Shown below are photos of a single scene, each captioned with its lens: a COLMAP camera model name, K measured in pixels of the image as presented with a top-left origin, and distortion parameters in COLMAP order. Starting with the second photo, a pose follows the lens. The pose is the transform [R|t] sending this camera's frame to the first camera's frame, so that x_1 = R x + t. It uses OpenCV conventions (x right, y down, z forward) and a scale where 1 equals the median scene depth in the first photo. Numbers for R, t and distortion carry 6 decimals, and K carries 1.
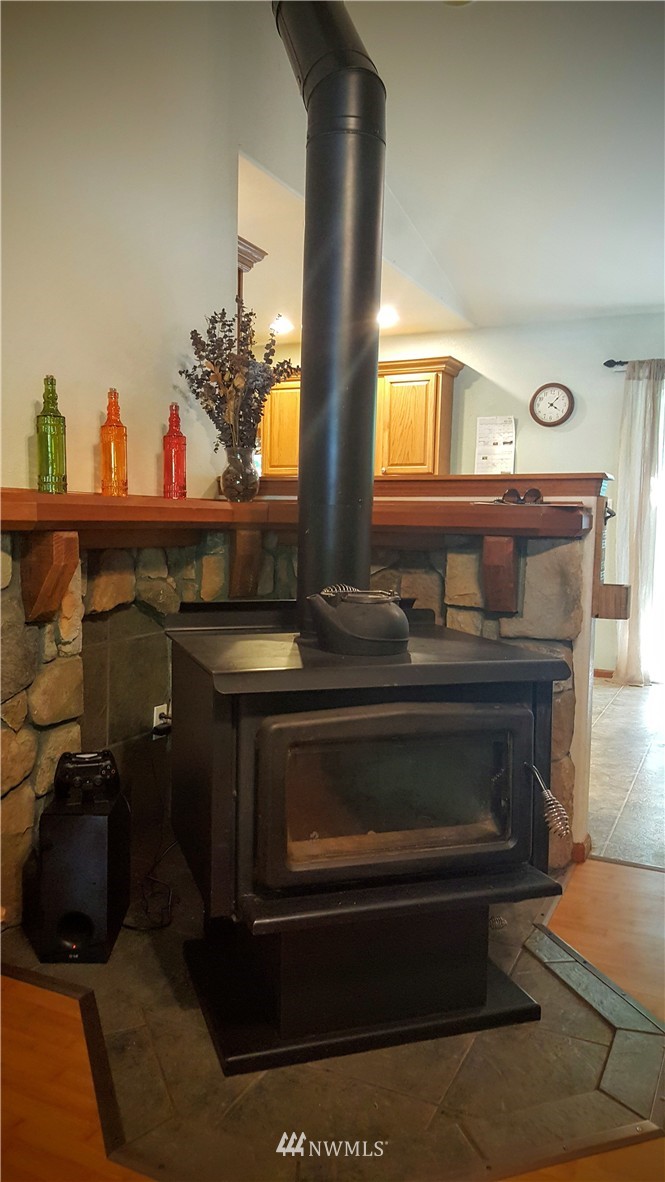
lens RADIAL K [[868.8, 0, 332.5], [0, 868.8, 591.0], [0, 0, 1]] dist [0.081657, -0.003089]
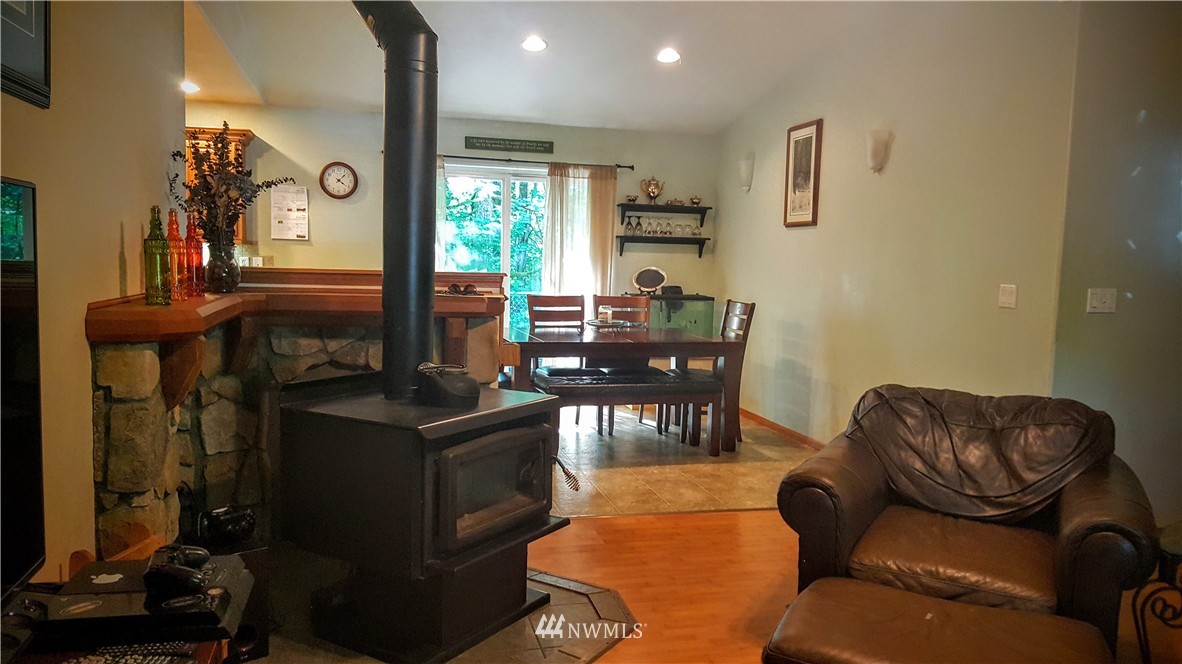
lens RADIAL K [[868.8, 0, 591.0], [0, 868.8, 332.0], [0, 0, 1]] dist [0.081657, -0.003089]
pose [[0.766411, -0.052290, 0.640219, -0.525435], [0.039544, 0.998632, 0.034225, -0.072144], [-0.641133, -0.000914, 0.767429, -0.256763]]
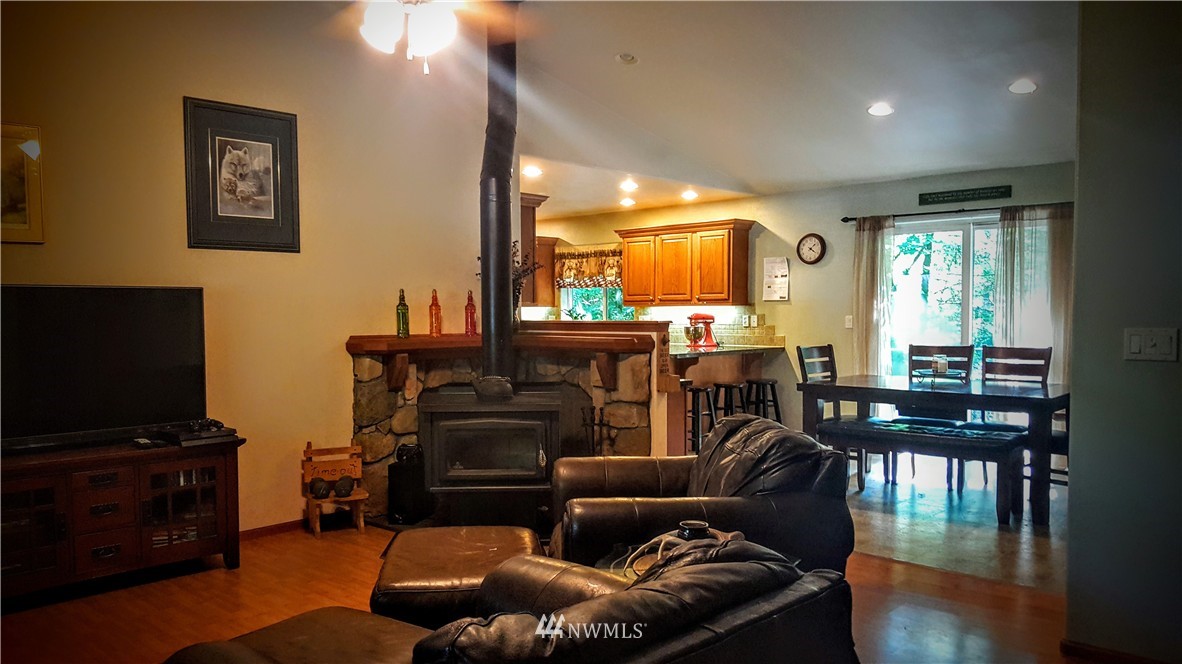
lens RADIAL K [[917.8, 0, 641.8], [0, 917.8, 375.6], [0, 0, 1]] dist [0.092151, -0.003318]
pose [[0.961433, -0.001244, -0.275036, 0.808667], [-0.002044, 0.999930, -0.011668, 0.017195], [0.275031, 0.011780, 0.961363, -1.004672]]
